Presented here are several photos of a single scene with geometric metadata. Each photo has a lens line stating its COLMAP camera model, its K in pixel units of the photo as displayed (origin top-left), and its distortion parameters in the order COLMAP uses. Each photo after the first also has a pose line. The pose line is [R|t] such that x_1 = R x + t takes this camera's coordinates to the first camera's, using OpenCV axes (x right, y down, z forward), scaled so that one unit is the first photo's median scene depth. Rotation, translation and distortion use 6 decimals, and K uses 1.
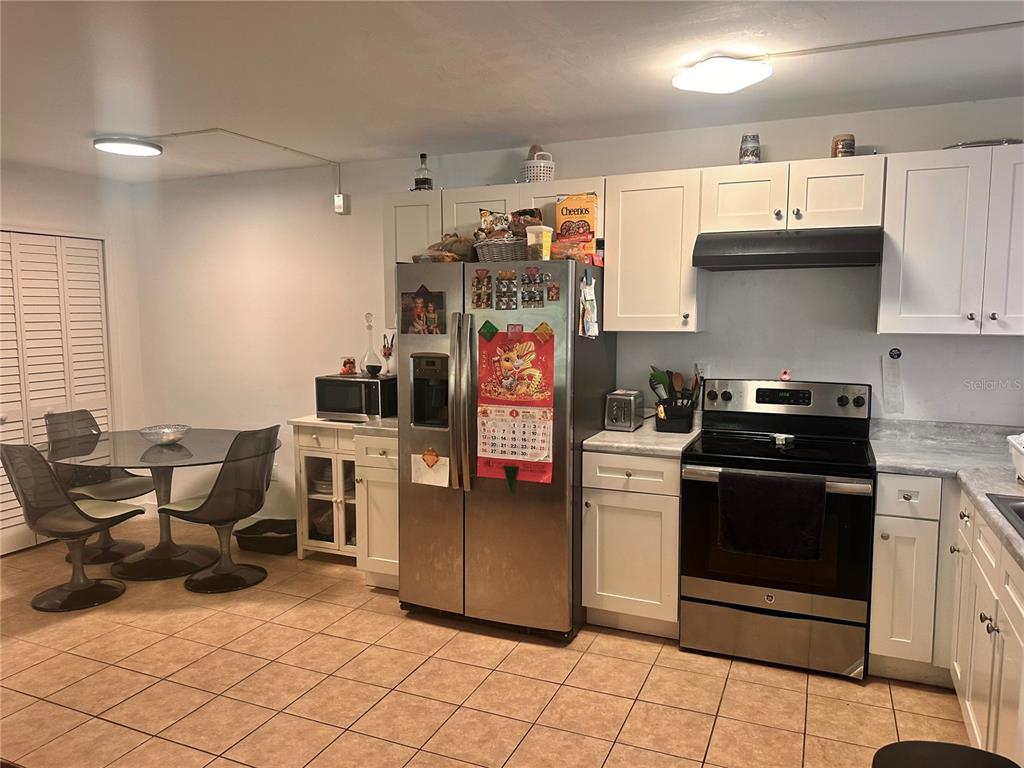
lens RADIAL K [[725.6, 0, 512.0], [0, 725.6, 384.0], [0, 0, 1]] dist [0.119790, -0.145931]
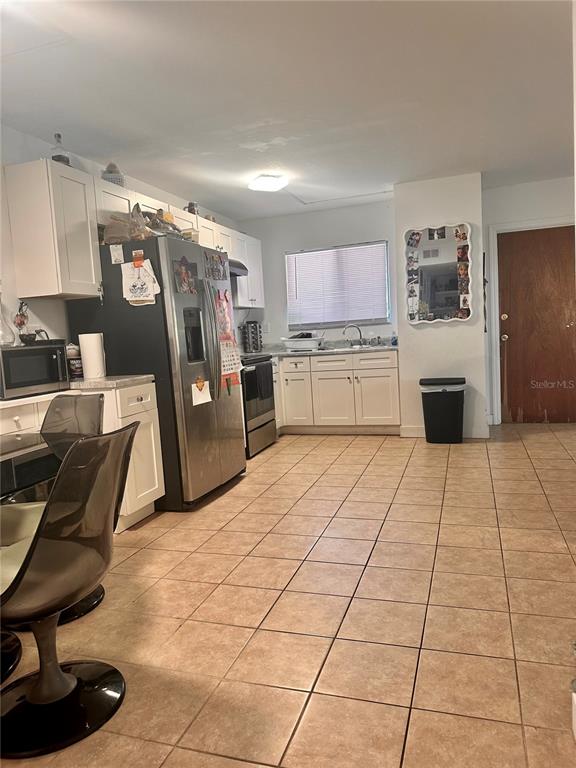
lens RADIAL K [[544.2, 0, 288.0], [0, 544.2, 384.0], [0, 0, 1]] dist [0.119790, -0.145931]
pose [[-0.100950, -0.094401, 0.990403, -1.159001], [0.152153, 0.982313, 0.109139, 0.014004], [-0.983188, 0.161710, -0.084801, 0.925436]]
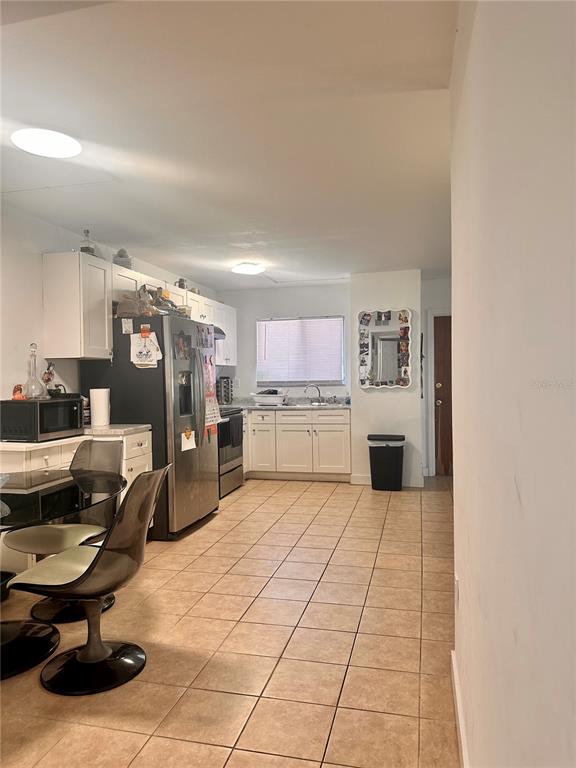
lens RADIAL K [[544.2, 0, 288.0], [0, 544.2, 384.0], [0, 0, 1]] dist [0.119790, -0.145931]
pose [[-0.177783, -0.015623, 0.983946, -1.393947], [0.103793, 0.993999, 0.034536, -0.030920], [-0.978581, 0.108266, -0.175094, 0.984757]]
